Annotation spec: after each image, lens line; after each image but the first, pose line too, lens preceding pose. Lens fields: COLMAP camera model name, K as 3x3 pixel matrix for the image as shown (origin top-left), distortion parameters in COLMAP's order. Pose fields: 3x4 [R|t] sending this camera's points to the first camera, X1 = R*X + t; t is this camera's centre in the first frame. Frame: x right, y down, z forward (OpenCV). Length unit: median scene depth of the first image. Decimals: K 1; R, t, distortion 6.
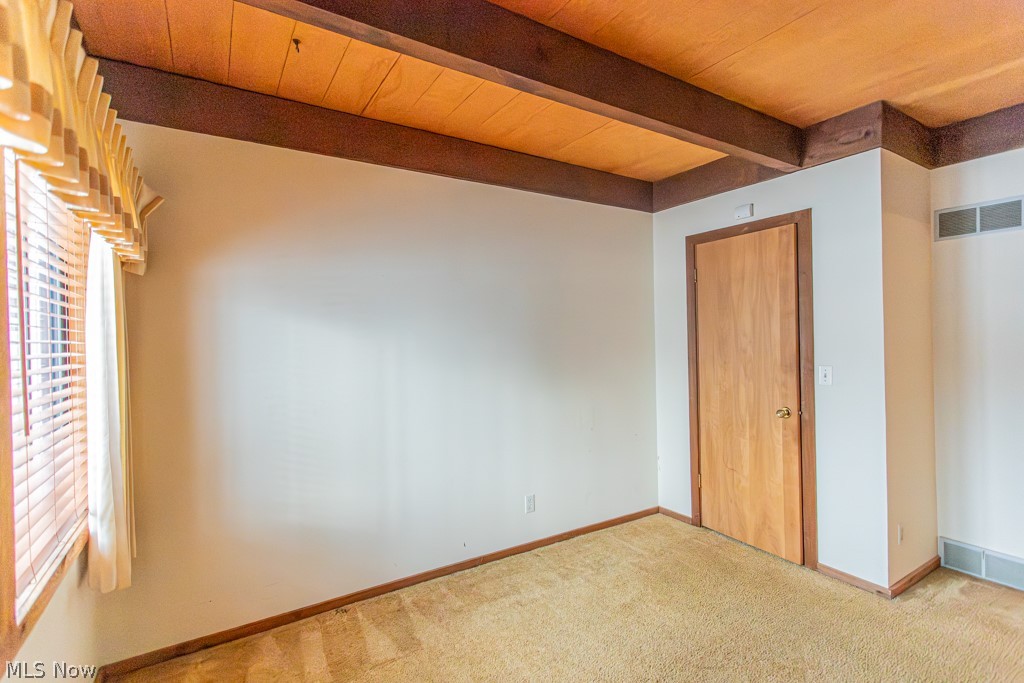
lens RADIAL K [[486.3, 0, 515.4], [0, 486.3, 339.5], [0, 0, 1]] dist [0.006864, -0.000369]
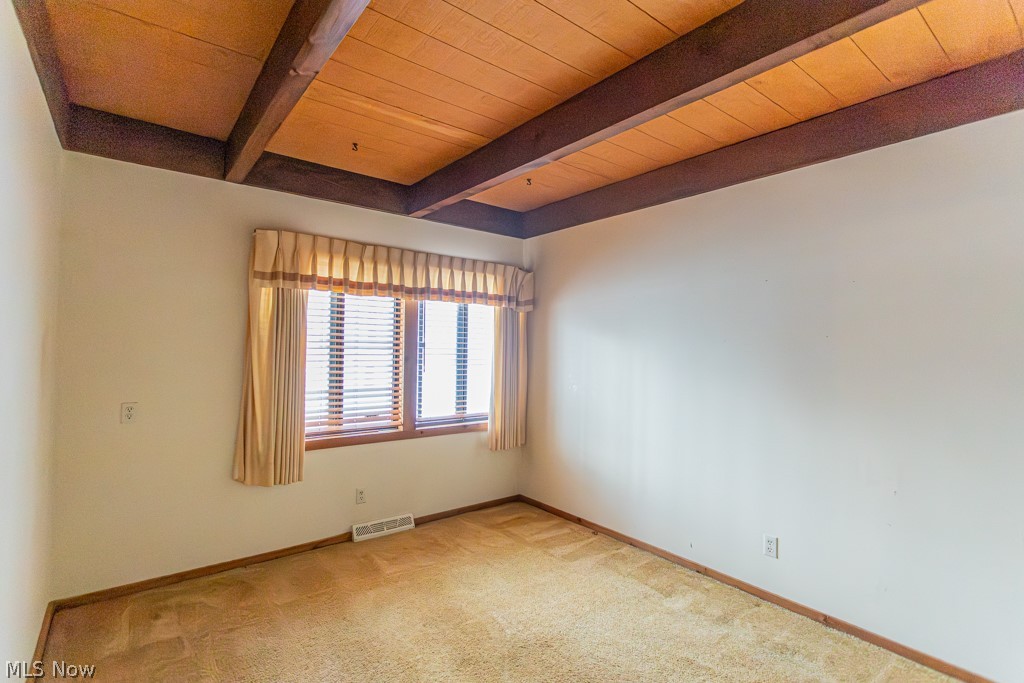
lens RADIAL K [[486.3, 0, 515.2], [0, 486.3, 342.6], [0, 0, 1]] dist [0.006864, -0.000369]
pose [[0.110037, 0.008368, -0.993892, 1.070761], [-0.024391, 0.999686, 0.005716, -0.011465], [0.993628, 0.023613, 0.110206, 0.605140]]
